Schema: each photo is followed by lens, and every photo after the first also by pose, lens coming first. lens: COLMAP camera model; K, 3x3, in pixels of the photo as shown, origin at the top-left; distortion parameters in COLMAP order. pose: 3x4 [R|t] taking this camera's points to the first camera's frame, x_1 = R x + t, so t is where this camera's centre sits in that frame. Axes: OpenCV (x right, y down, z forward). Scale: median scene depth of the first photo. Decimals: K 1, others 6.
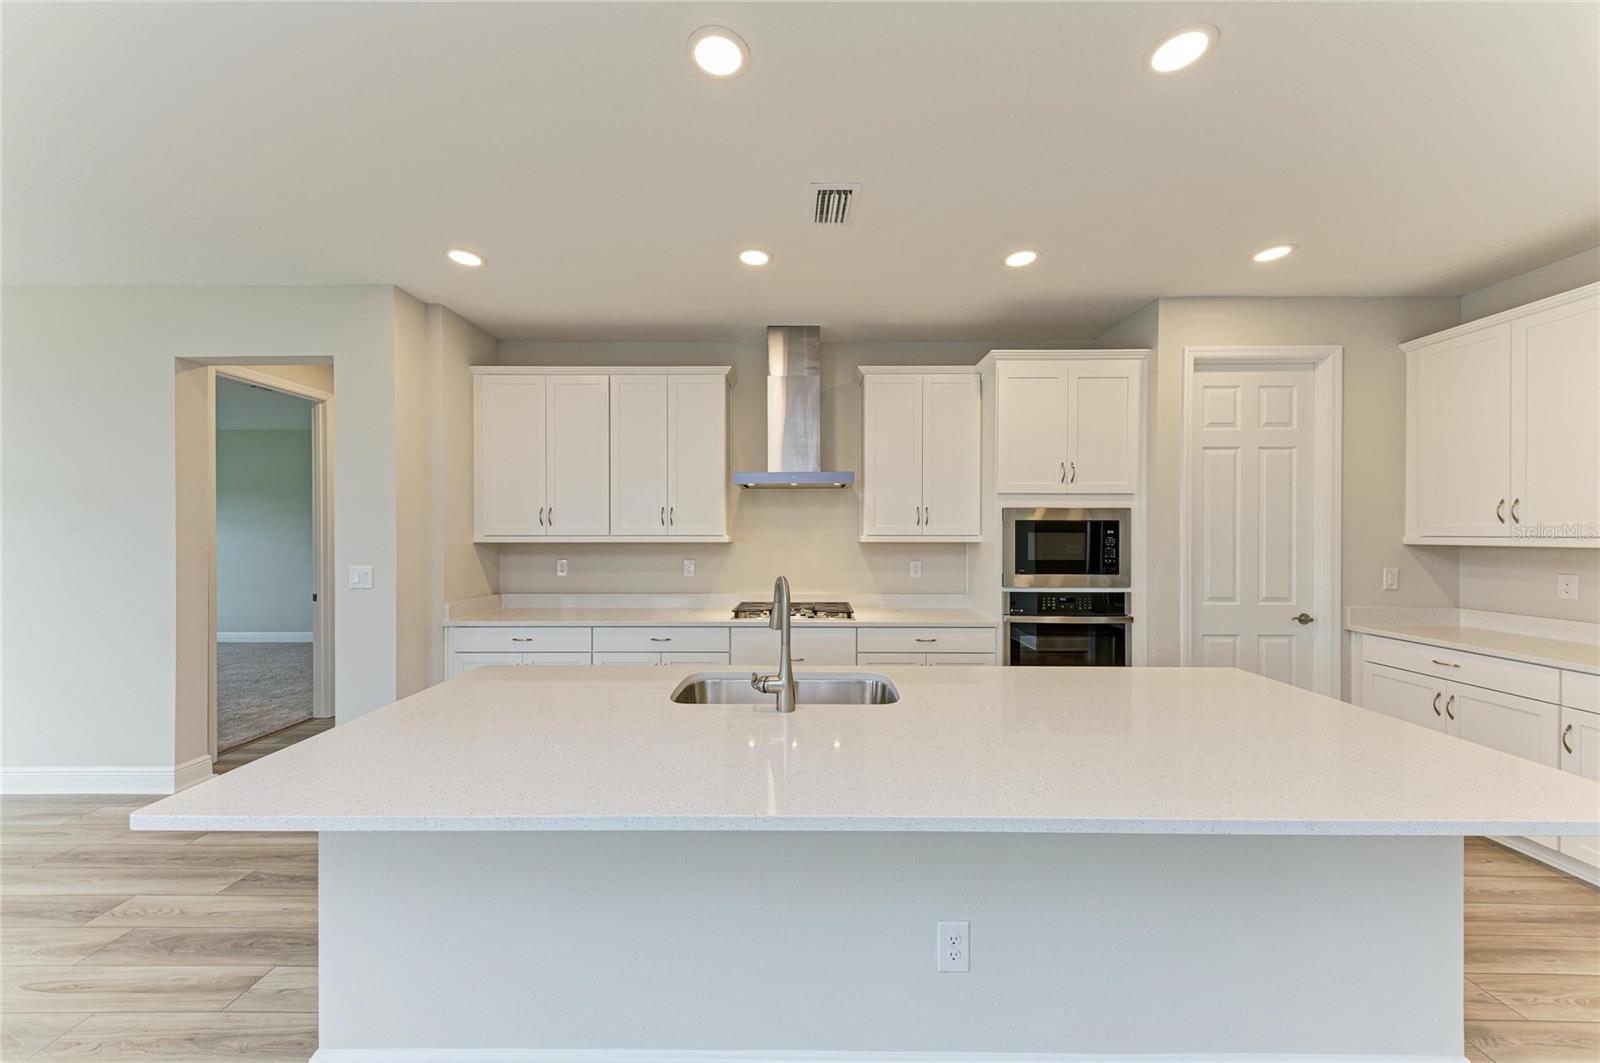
lens RADIAL K [[559.7, 0, 801.6], [0, 559.7, 534.8], [0, 0, 1]] dist [0.012483, -0.001564]
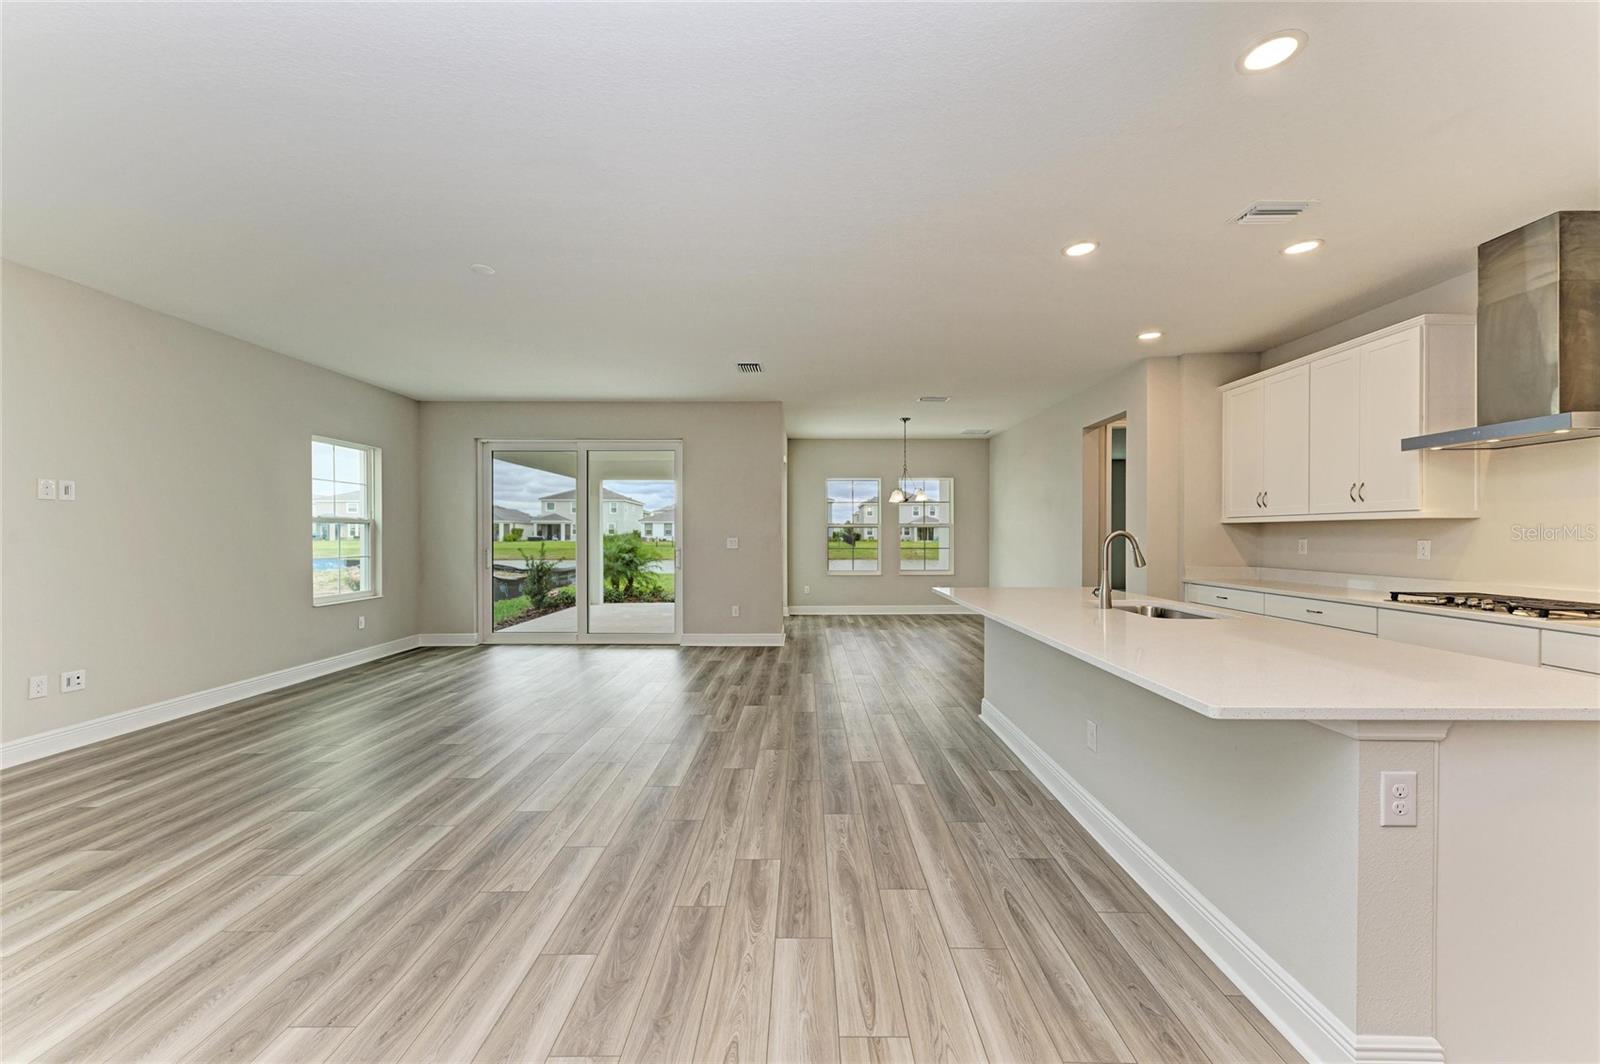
lens RADIAL K [[620.0, 0, 816.5], [0, 620.0, 536.7], [0, 0, 1]] dist [0.020232, -0.000816]
pose [[0.030211, 0.001479, -0.999542, 0.901619], [0.001094, 0.999998, 0.001513, 0.044967], [0.999543, -0.001139, 0.030209, 0.035998]]
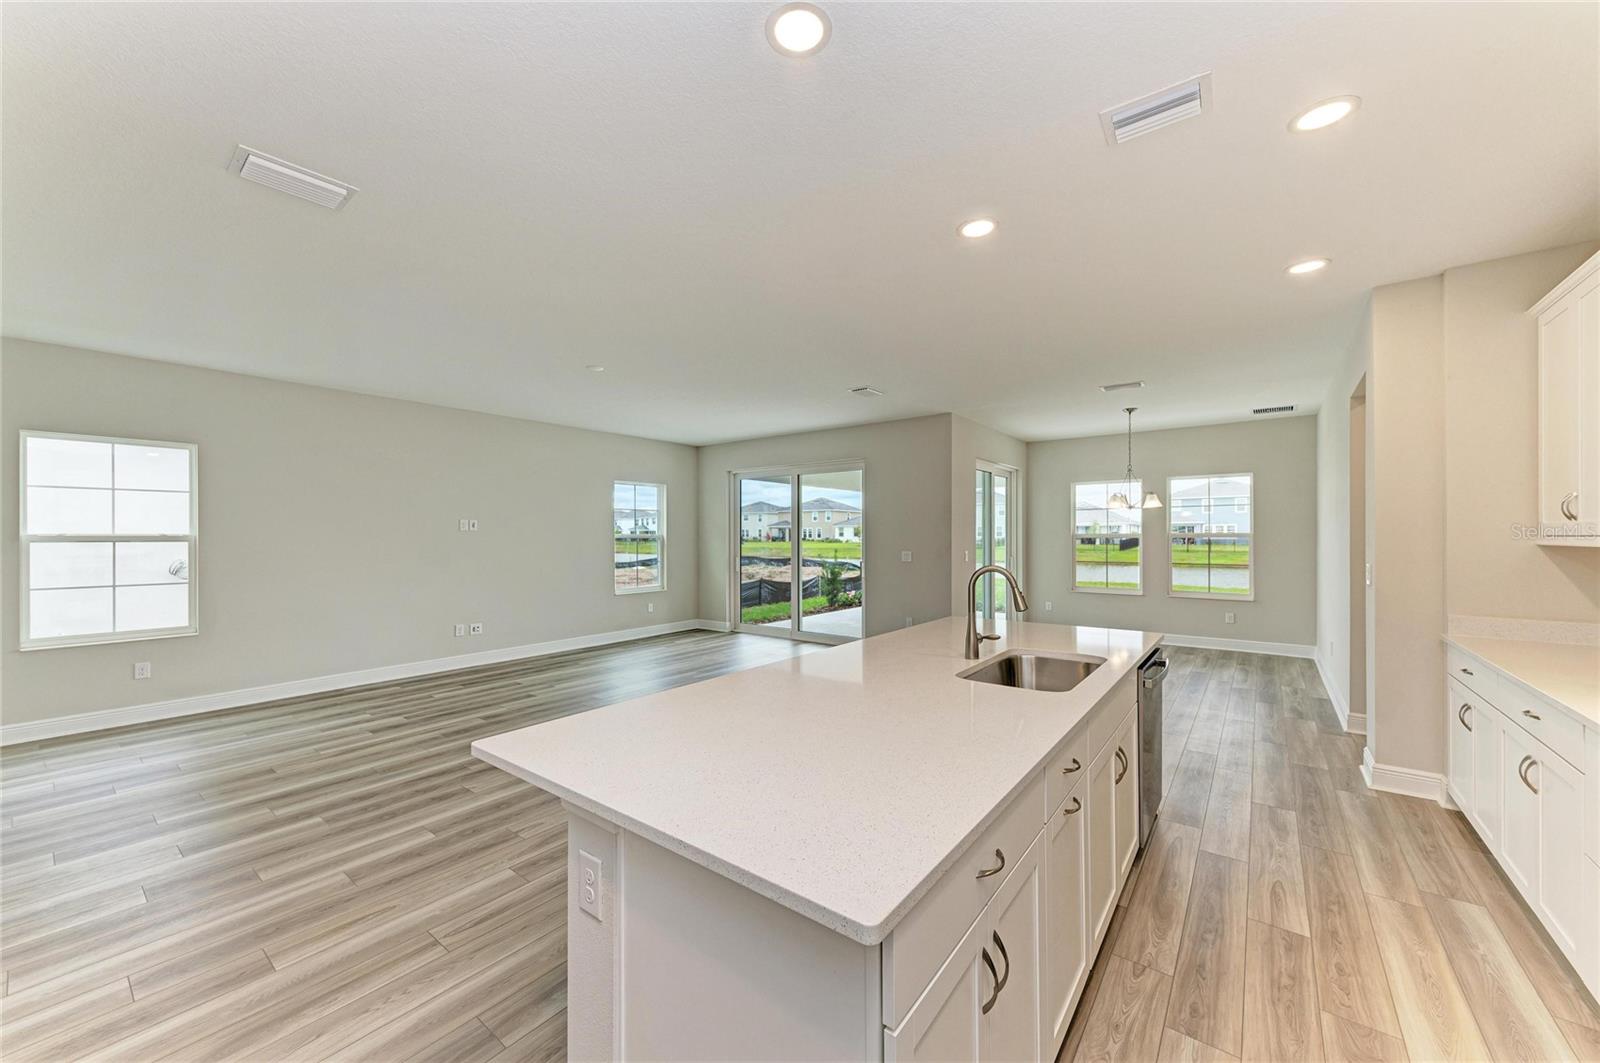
lens RADIAL K [[620.0, 0, 809.8], [0, 620.0, 536.7], [0, 0, 1]] dist [0.020232, -0.000816]
pose [[-0.594538, 0.000070, -0.804068, 0.727221], [-0.000561, 1.000000, 0.000502, 0.001913], [0.804067, 0.000749, -0.594538, 0.791318]]
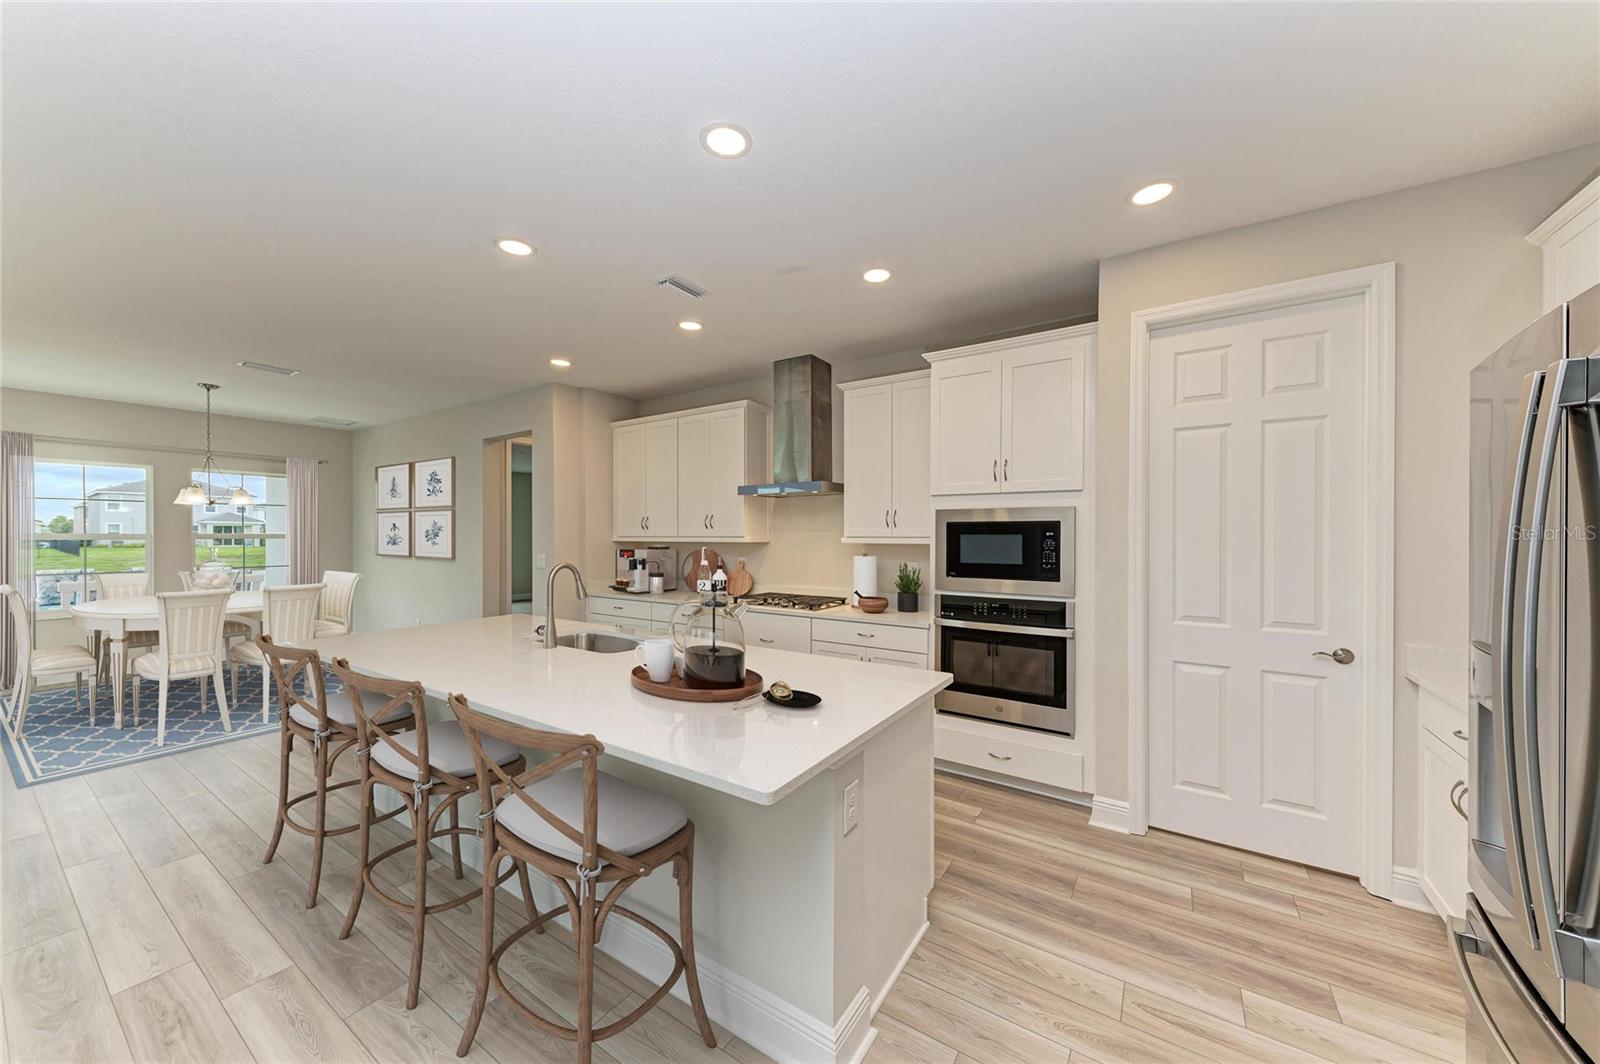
lens RADIAL K [[559.7, 0, 797.2], [0, 559.7, 537.2], [0, 0, 1]] dist [0.012483, -0.001564]
pose [[0.839468, 0.002368, -0.543403, 0.692368], [-0.001220, 0.999996, 0.002473, -0.001642], [0.543407, -0.001413, 0.839468, 0.029410]]
